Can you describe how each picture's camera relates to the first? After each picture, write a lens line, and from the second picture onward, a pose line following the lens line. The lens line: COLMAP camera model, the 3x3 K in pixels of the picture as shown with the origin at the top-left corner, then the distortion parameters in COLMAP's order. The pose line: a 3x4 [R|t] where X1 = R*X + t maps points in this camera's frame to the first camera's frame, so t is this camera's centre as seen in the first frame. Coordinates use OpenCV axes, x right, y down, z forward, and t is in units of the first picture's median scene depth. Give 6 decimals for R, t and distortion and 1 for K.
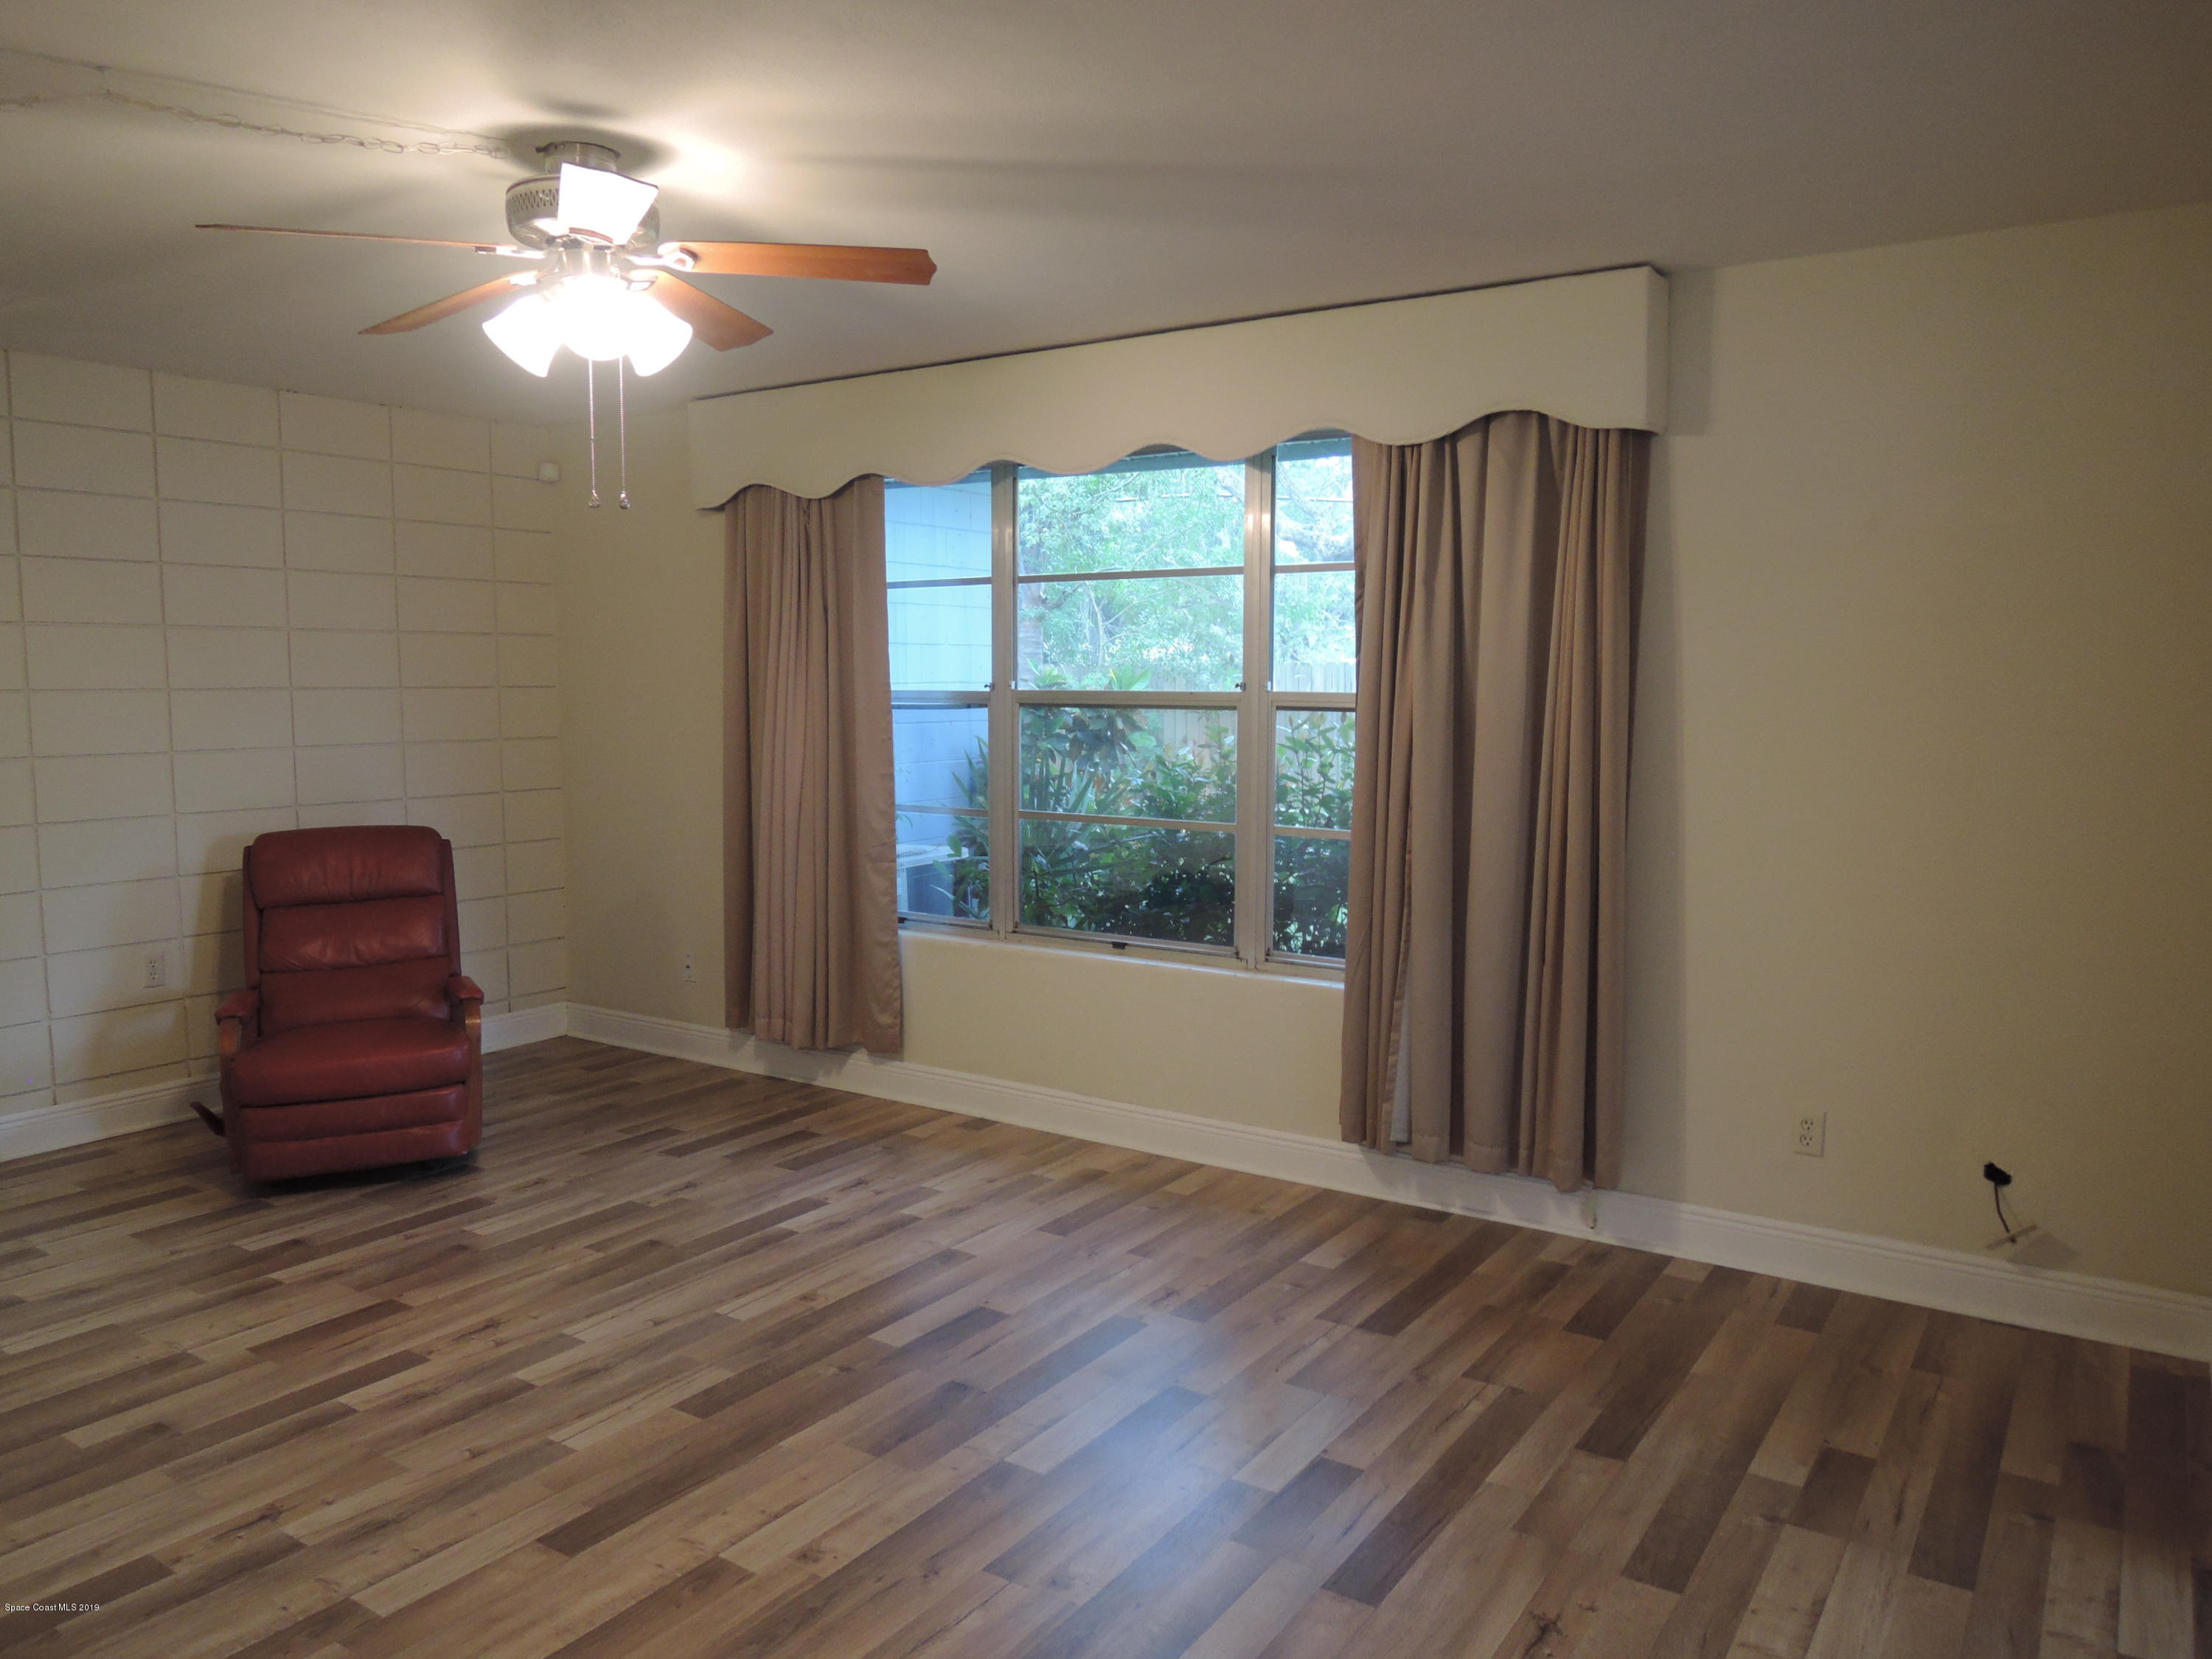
lens RADIAL K [[1565.9, 0, 1100.0], [0, 1565.9, 832.3], [0, 0, 1]] dist [-0.027445, 0.007416]
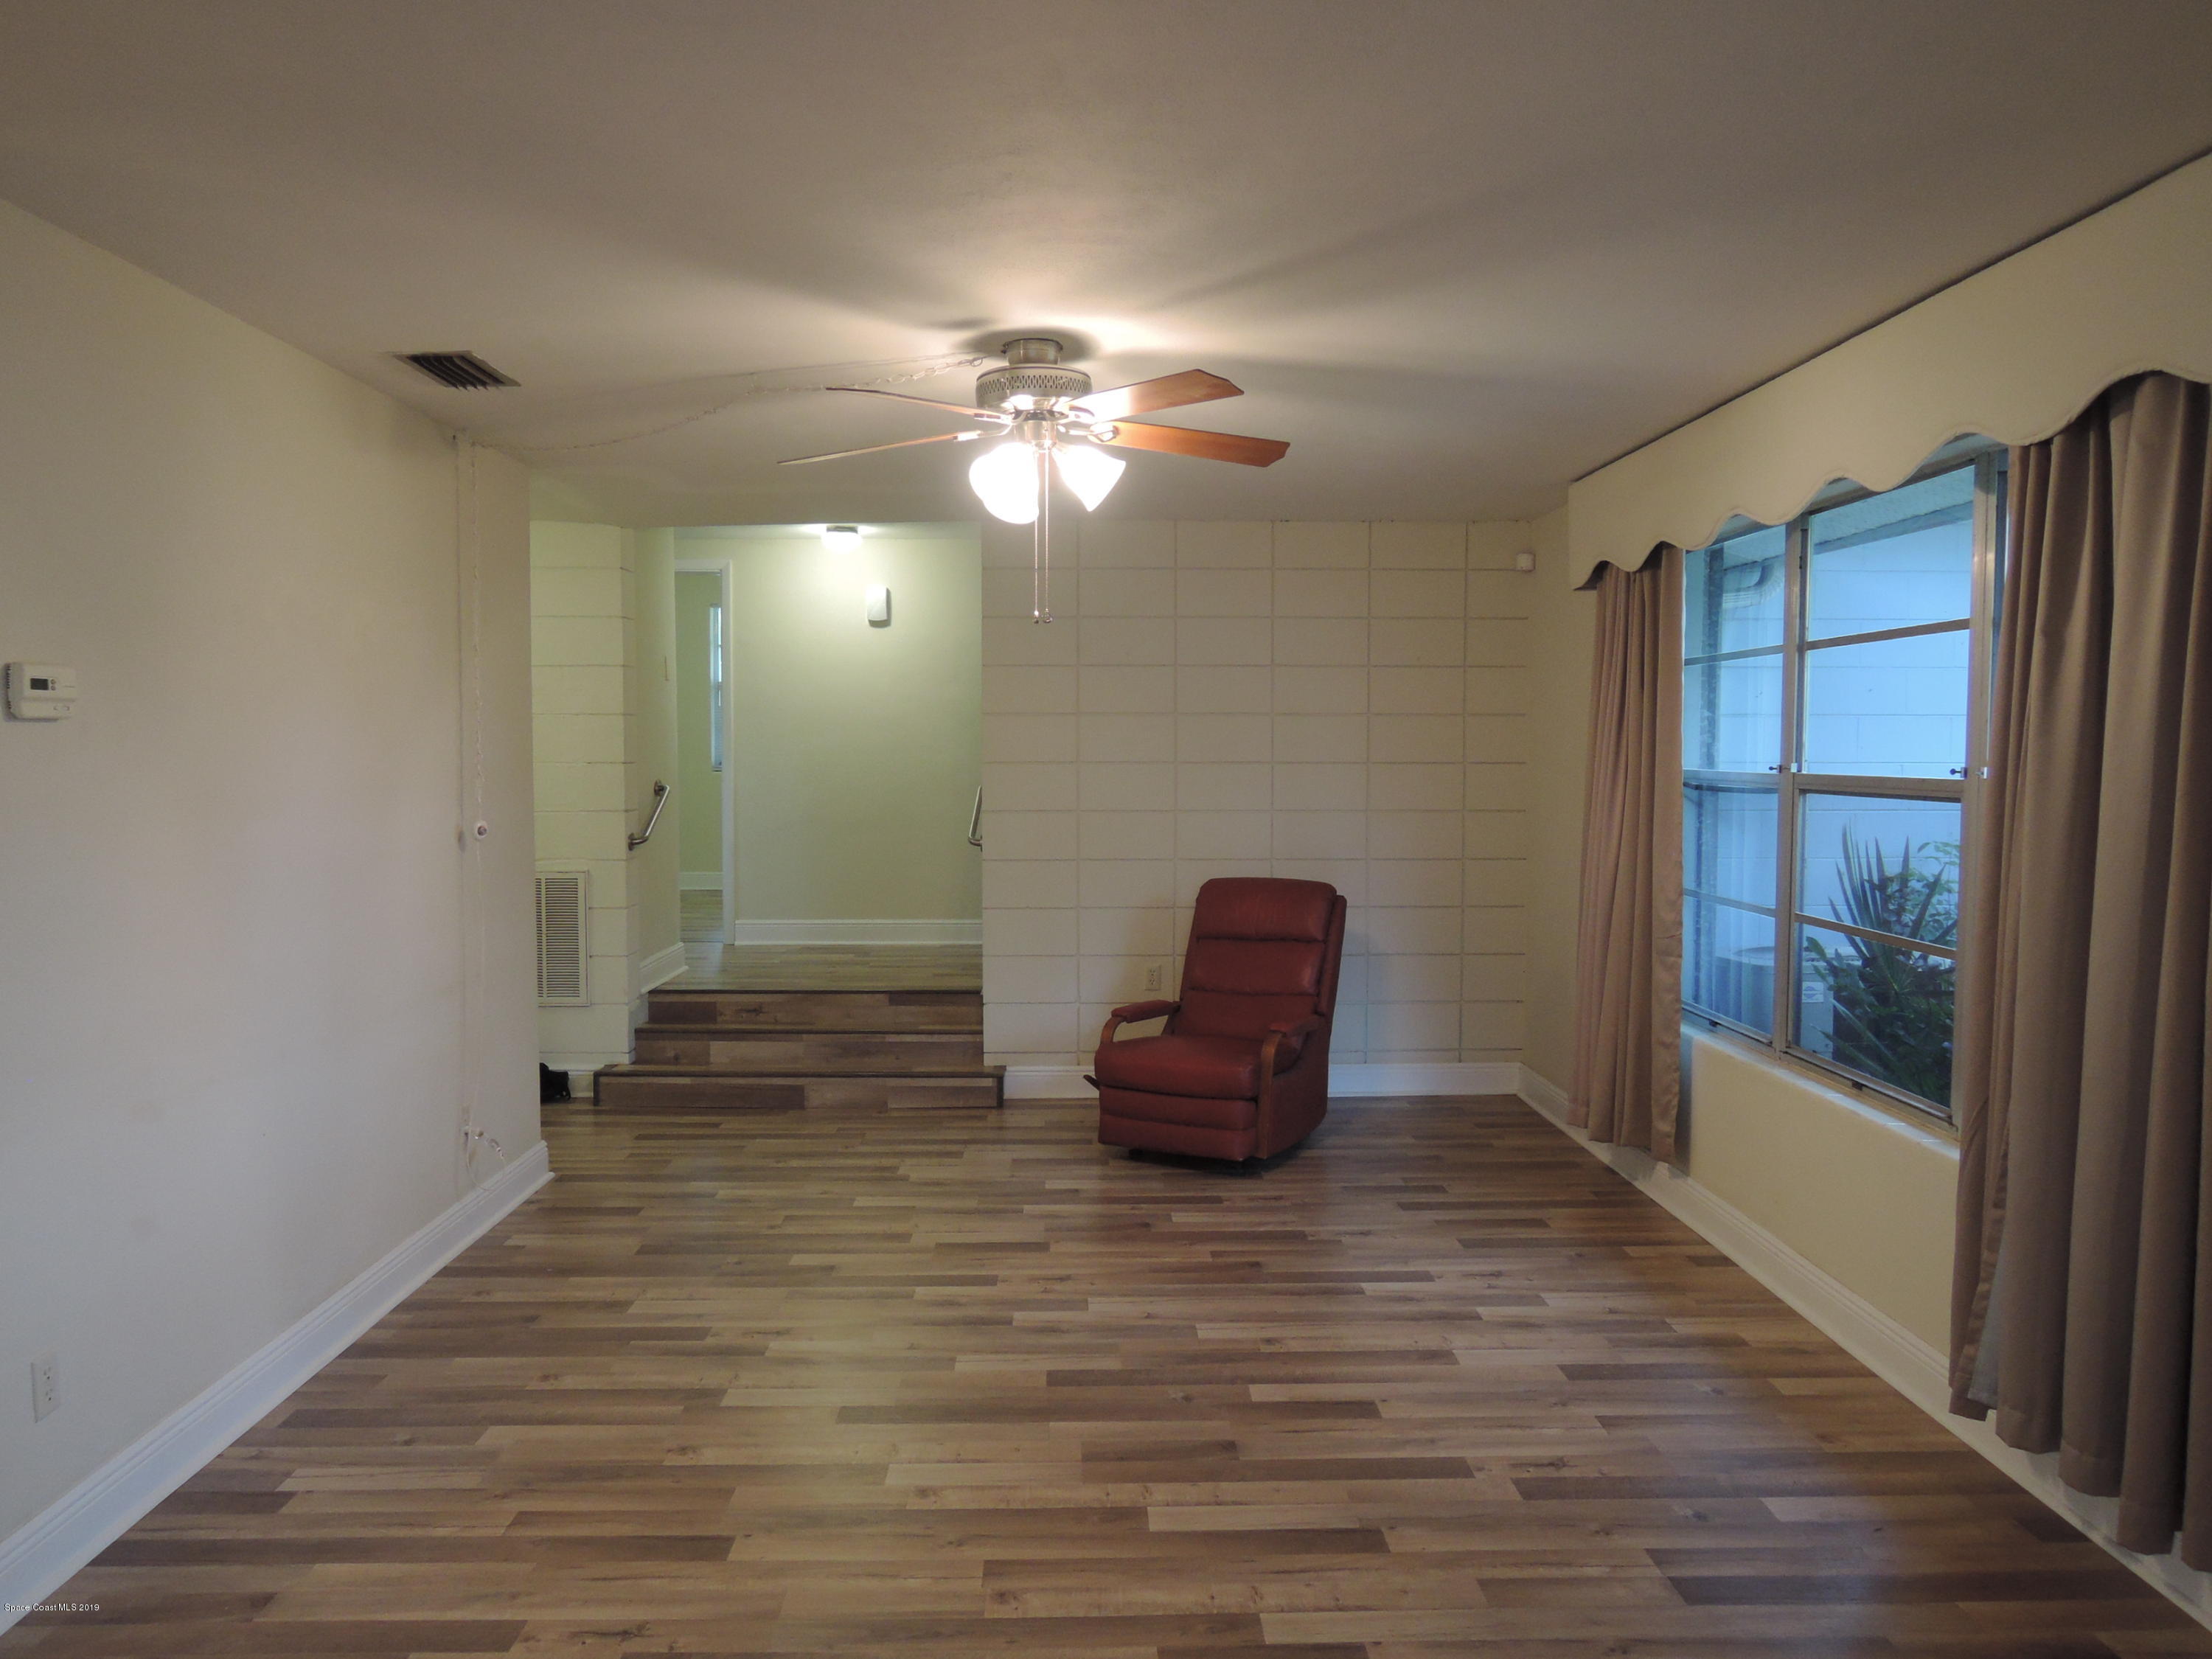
lens RADIAL K [[1566.4, 0, 1104.8], [0, 1566.4, 840.7], [0, 0, 1]] dist [-0.023639, 0.001275]
pose [[0.575083, 0.047234, -0.816730, 0.507338], [-0.078918, 0.996879, 0.002085, -0.029535], [0.814280, 0.063256, 0.577016, 0.230531]]
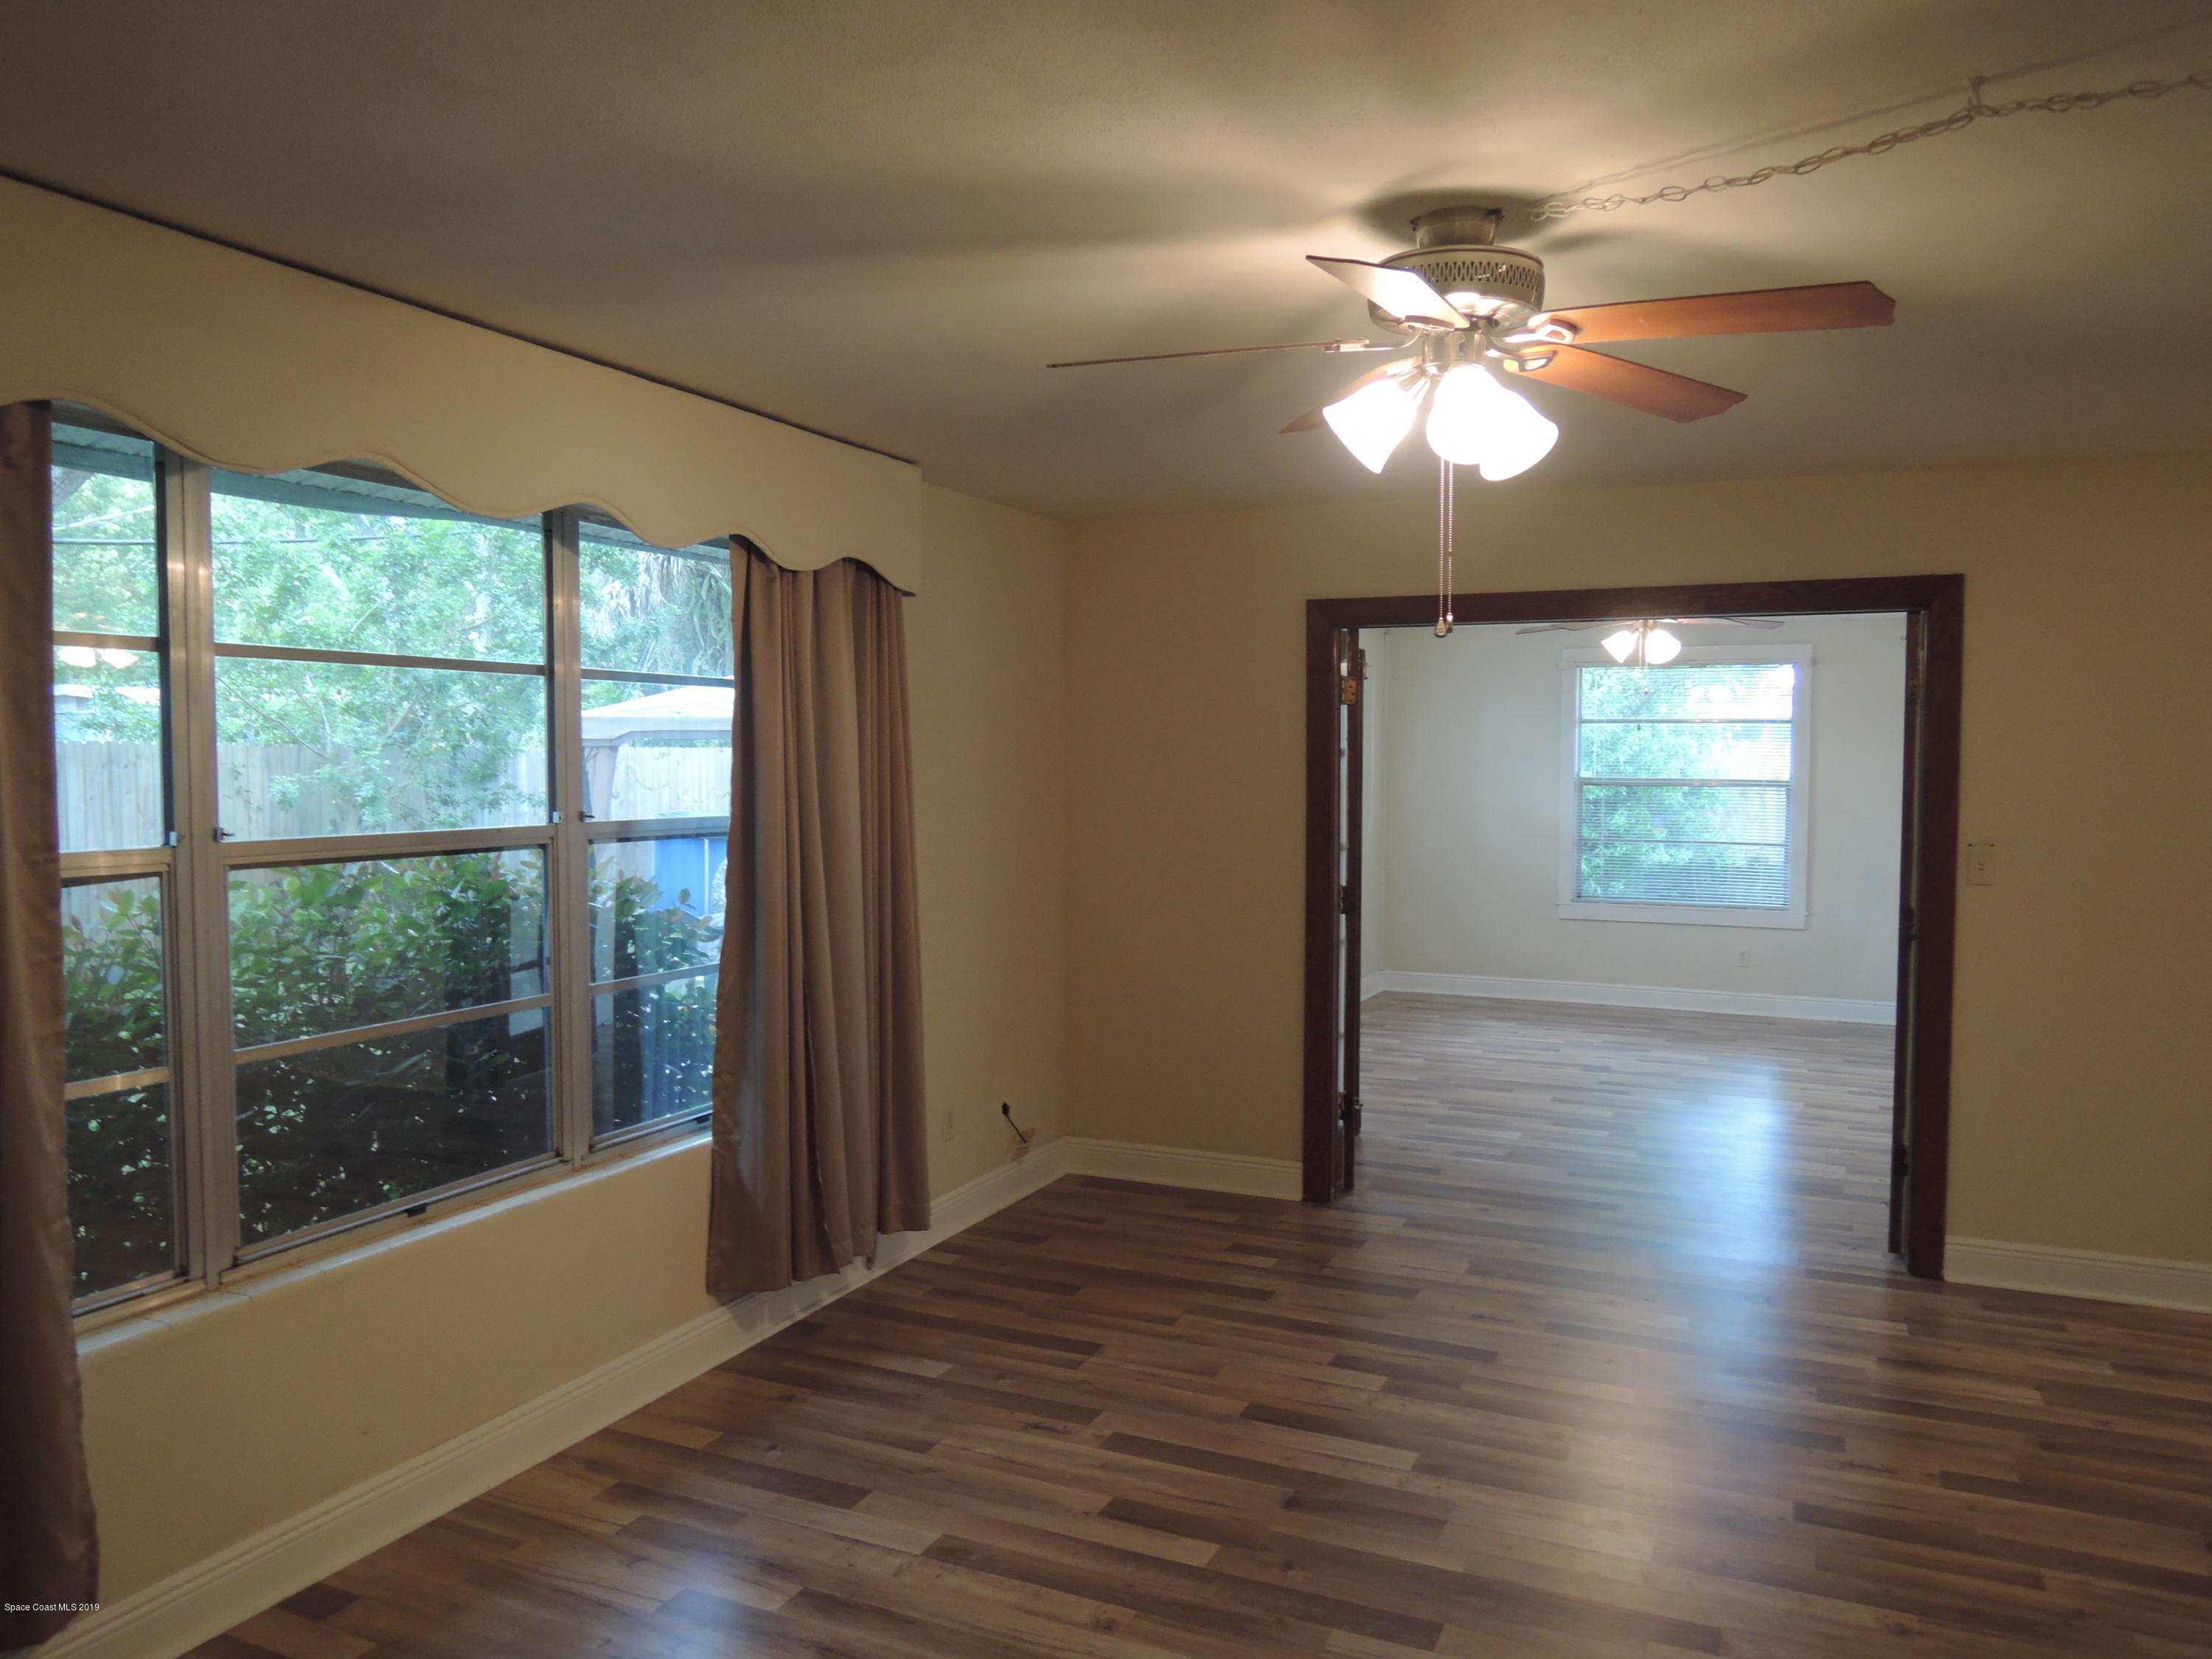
lens RADIAL K [[1565.9, 0, 1100.0], [0, 1565.9, 832.3], [0, 0, 1]] dist [-0.027445, 0.007416]
pose [[-0.157088, -0.053405, 0.986140, -0.781317], [0.092193, 0.993383, 0.068483, -0.122730], [-0.983272, 0.101673, -0.151125, 0.912066]]
